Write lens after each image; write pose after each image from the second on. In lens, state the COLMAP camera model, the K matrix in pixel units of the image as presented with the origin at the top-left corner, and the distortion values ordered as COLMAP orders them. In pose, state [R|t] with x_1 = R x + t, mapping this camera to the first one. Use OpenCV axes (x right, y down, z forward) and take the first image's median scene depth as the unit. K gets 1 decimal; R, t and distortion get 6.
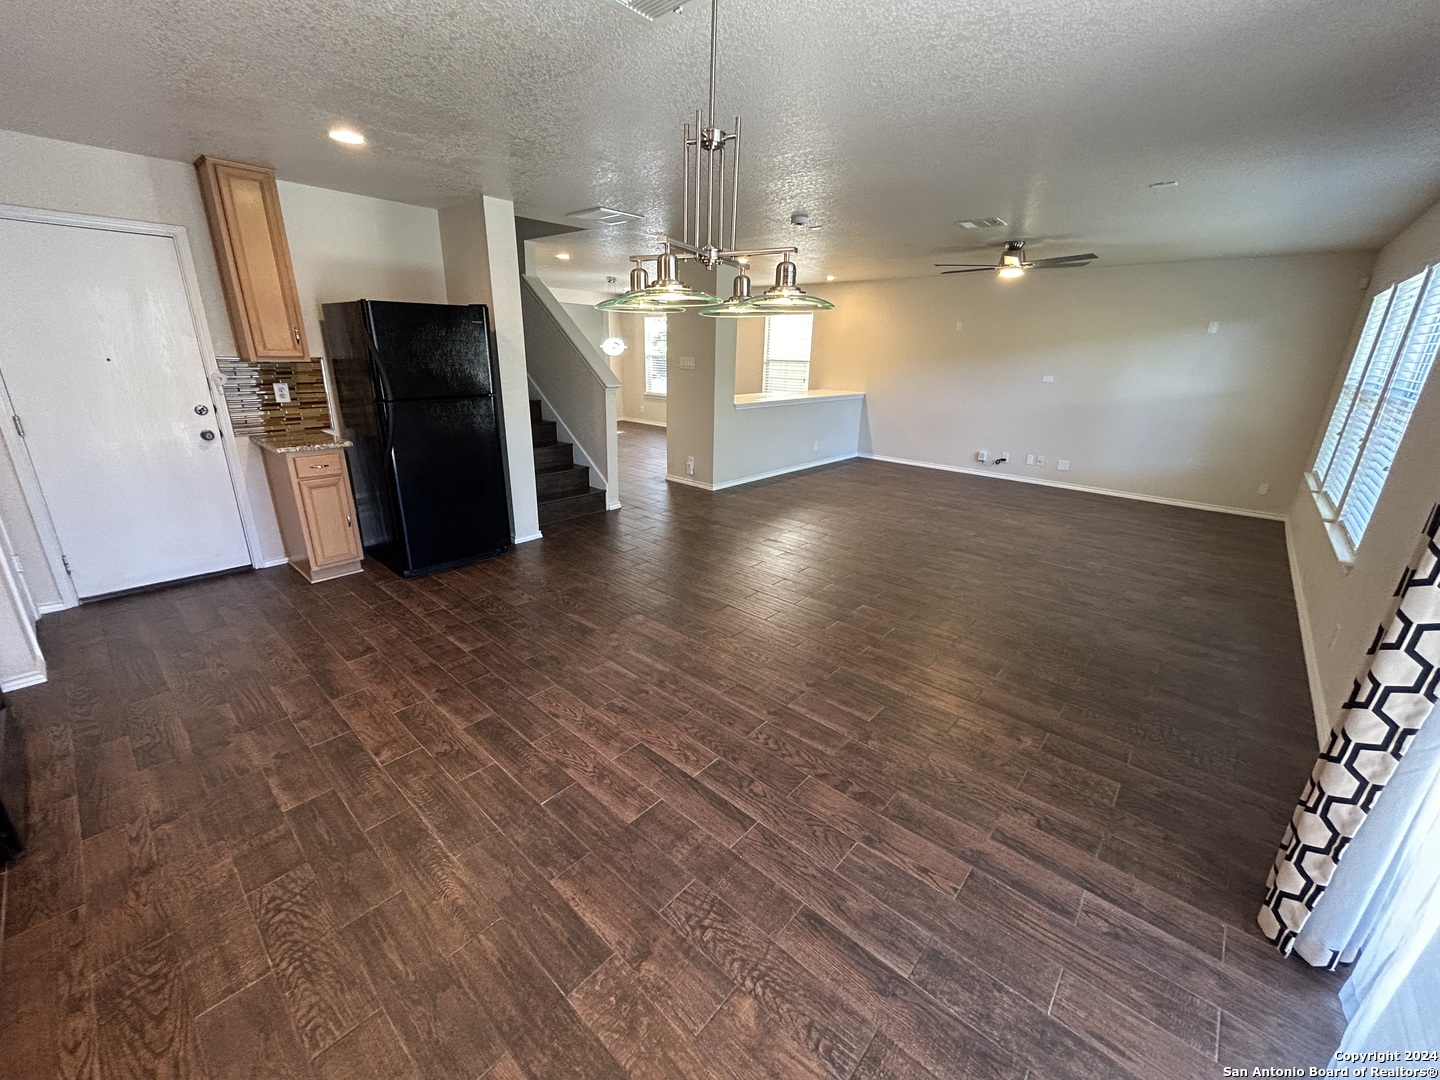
lens RADIAL K [[577.8, 0, 717.9], [0, 577.8, 551.6], [0, 0, 1]] dist [0.000444, 0.001400]
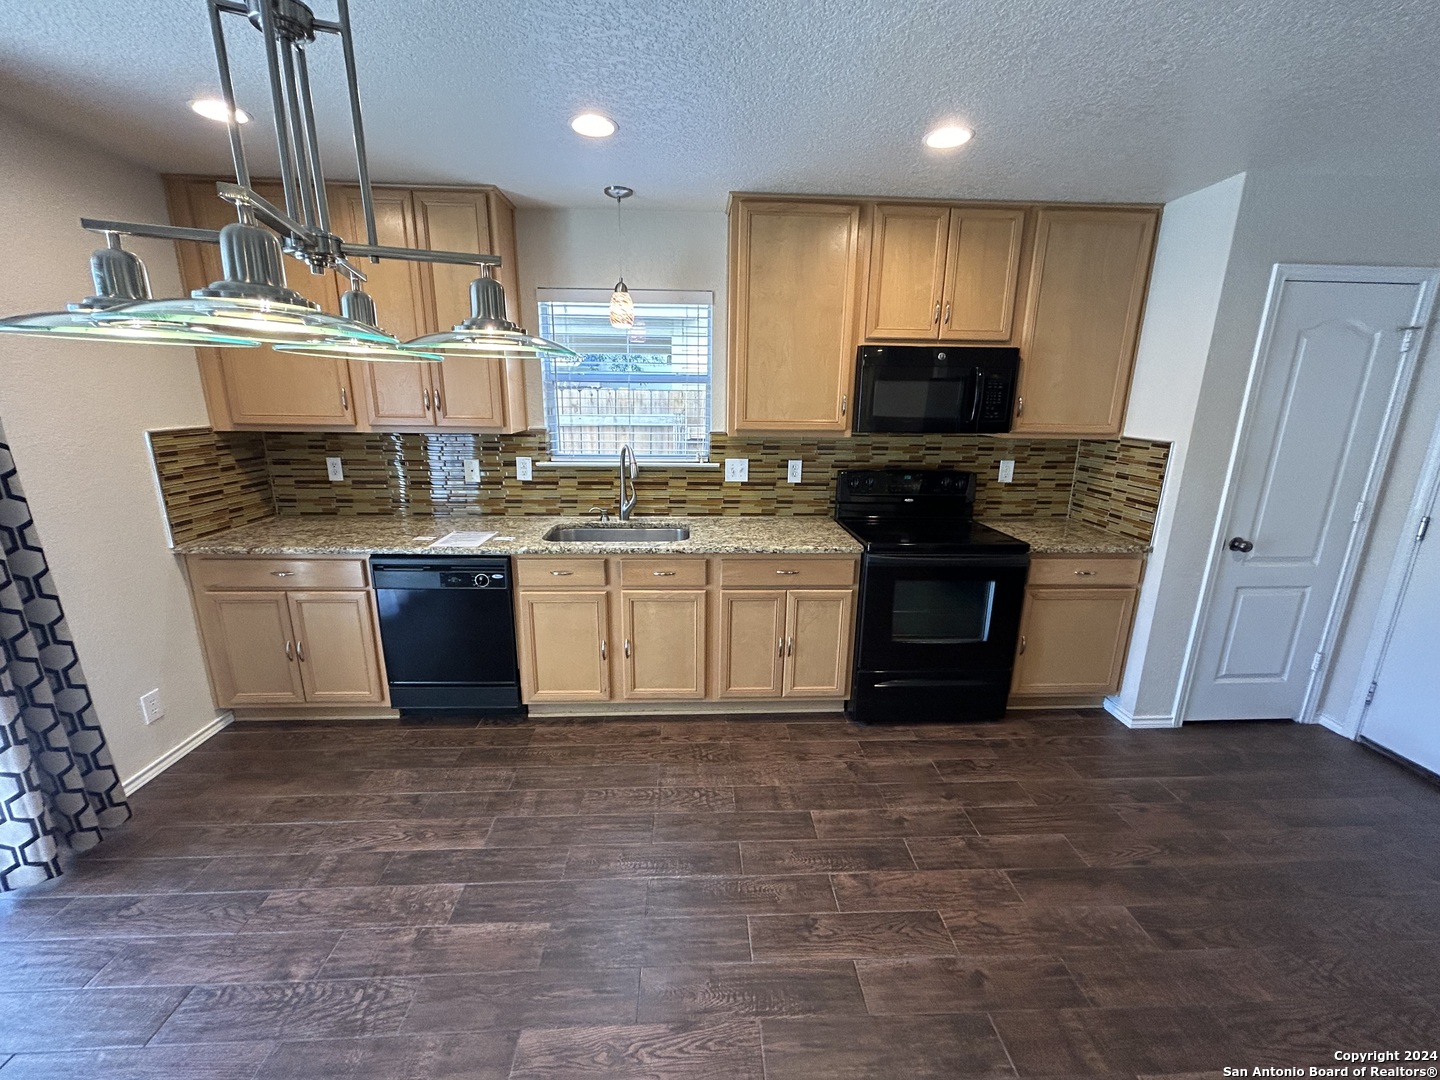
lens RADIAL K [[577.8, 0, 721.3], [0, 577.8, 534.8], [0, 0, 1]] dist [0.000444, 0.001400]
pose [[-0.709714, 0.134917, -0.691450, 0.082590], [-0.264358, 0.858765, 0.438904, -0.412565], [0.653009, 0.494287, -0.573812, 1.095574]]
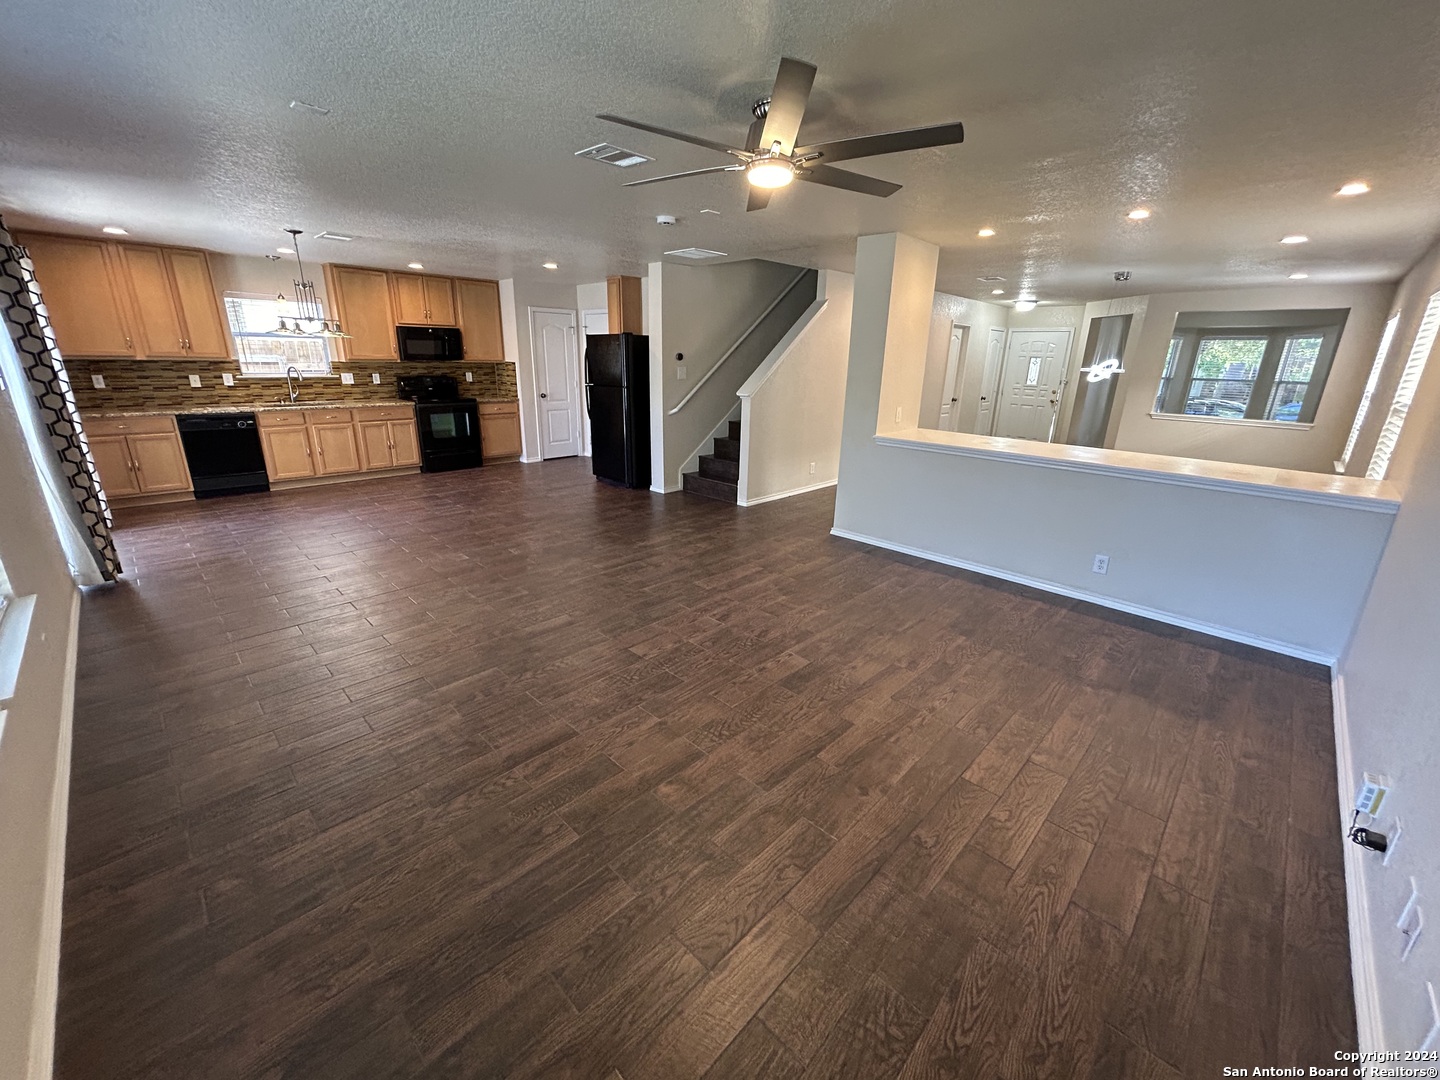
lens RADIAL K [[577.8, 0, 716.2], [0, 577.8, 536.8], [0, 0, 1]] dist [0.000444, 0.001400]
pose [[-0.051533, 0.275775, -0.959840, 2.222801], [-0.356712, 0.892632, 0.275616, -0.757685], [0.932792, 0.356590, 0.052372, 2.255902]]
